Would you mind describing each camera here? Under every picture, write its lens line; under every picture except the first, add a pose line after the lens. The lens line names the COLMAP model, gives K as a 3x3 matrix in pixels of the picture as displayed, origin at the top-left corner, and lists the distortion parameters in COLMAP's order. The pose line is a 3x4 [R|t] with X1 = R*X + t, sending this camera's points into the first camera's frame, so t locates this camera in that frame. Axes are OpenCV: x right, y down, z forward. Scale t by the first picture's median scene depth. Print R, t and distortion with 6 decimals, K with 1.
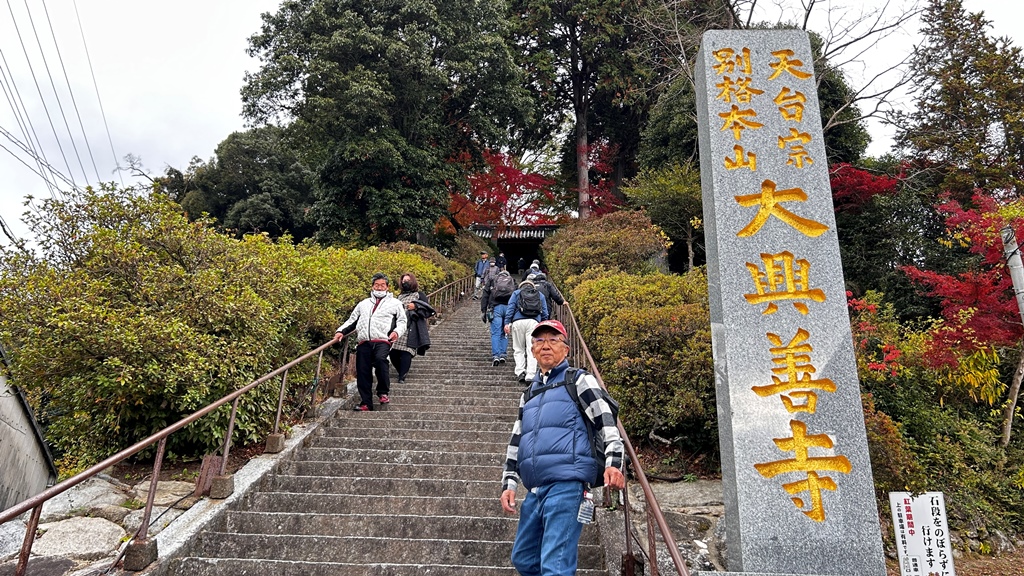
lens RADIAL K [[760.1, 0, 512.0], [0, 760.1, 288.0], [0, 0, 1]] dist [0.039053, -0.006061]
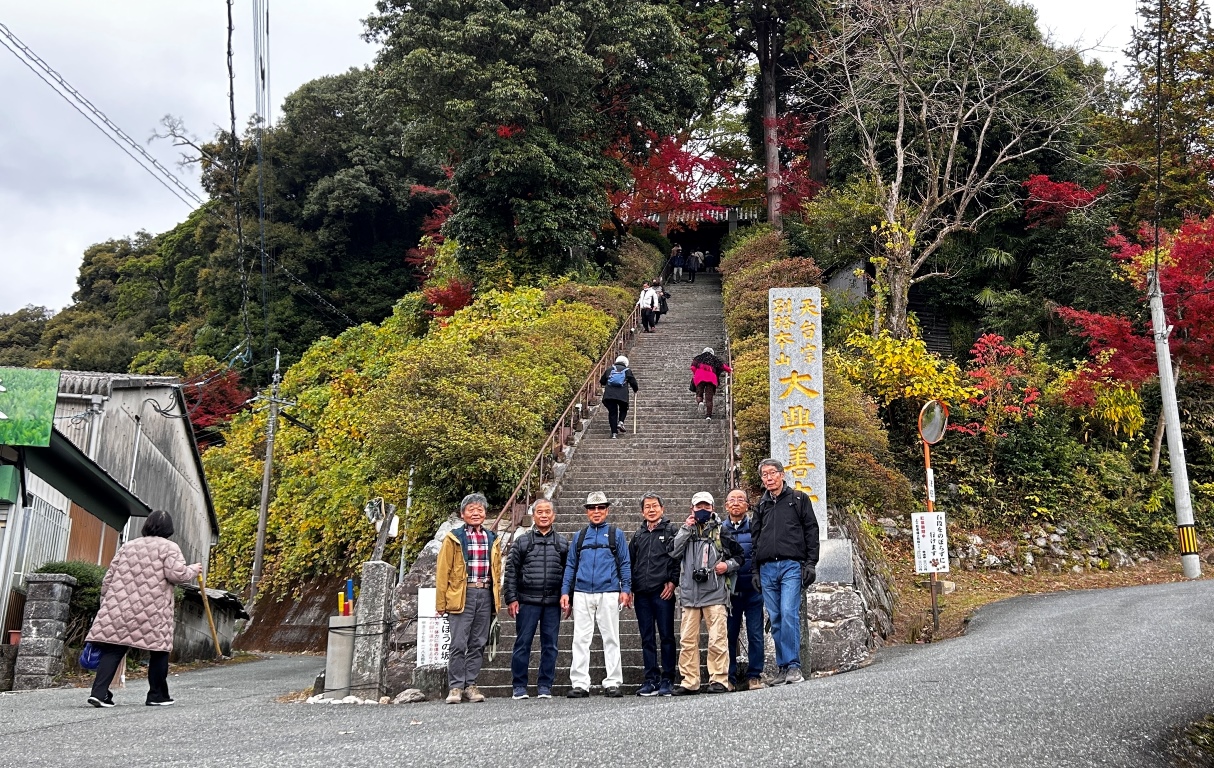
lens RADIAL K [[1119.8, 0, 679.3], [0, 1119.8, 377.4], [0, 0, 1]] dist [0.052752, 0.008189]
pose [[0.999353, -0.033254, -0.013685, 0.013163], [0.034550, 0.993438, 0.109033, -0.119162], [0.009969, -0.109435, 0.993944, -0.536979]]
